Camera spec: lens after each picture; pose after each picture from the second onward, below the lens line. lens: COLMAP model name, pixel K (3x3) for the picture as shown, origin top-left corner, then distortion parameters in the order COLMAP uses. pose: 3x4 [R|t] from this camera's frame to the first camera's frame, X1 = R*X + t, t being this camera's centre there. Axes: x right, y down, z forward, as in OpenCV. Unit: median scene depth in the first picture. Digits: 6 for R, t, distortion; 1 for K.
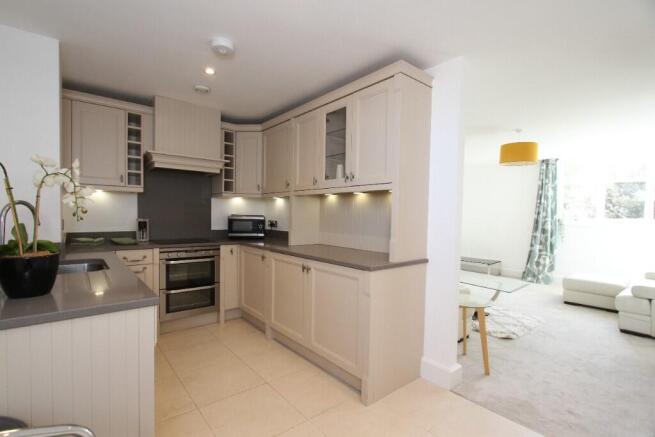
lens RADIAL K [[308.6, 0, 327.5], [0, 308.6, 218.5], [0, 0, 1]] dist [0.000088, -0.000092]
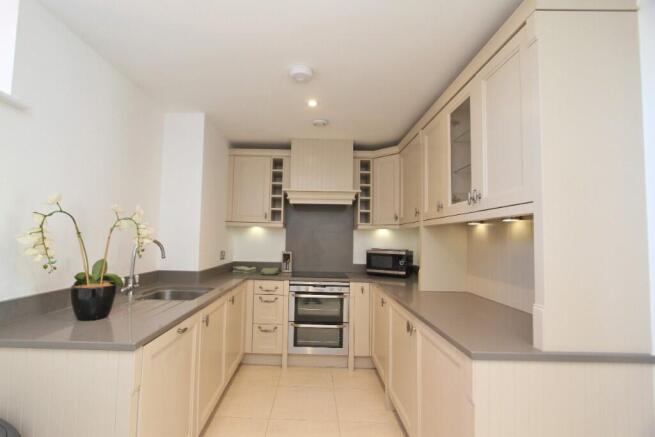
lens RADIAL K [[308.6, 0, 327.5], [0, 308.6, 218.5], [0, 0, 1]] dist [0.000088, -0.000092]
pose [[0.759416, -0.042433, -0.649220, 0.233410], [-0.017322, 0.996198, -0.085374, -0.025185], [0.650375, 0.076080, 0.755794, 0.270141]]
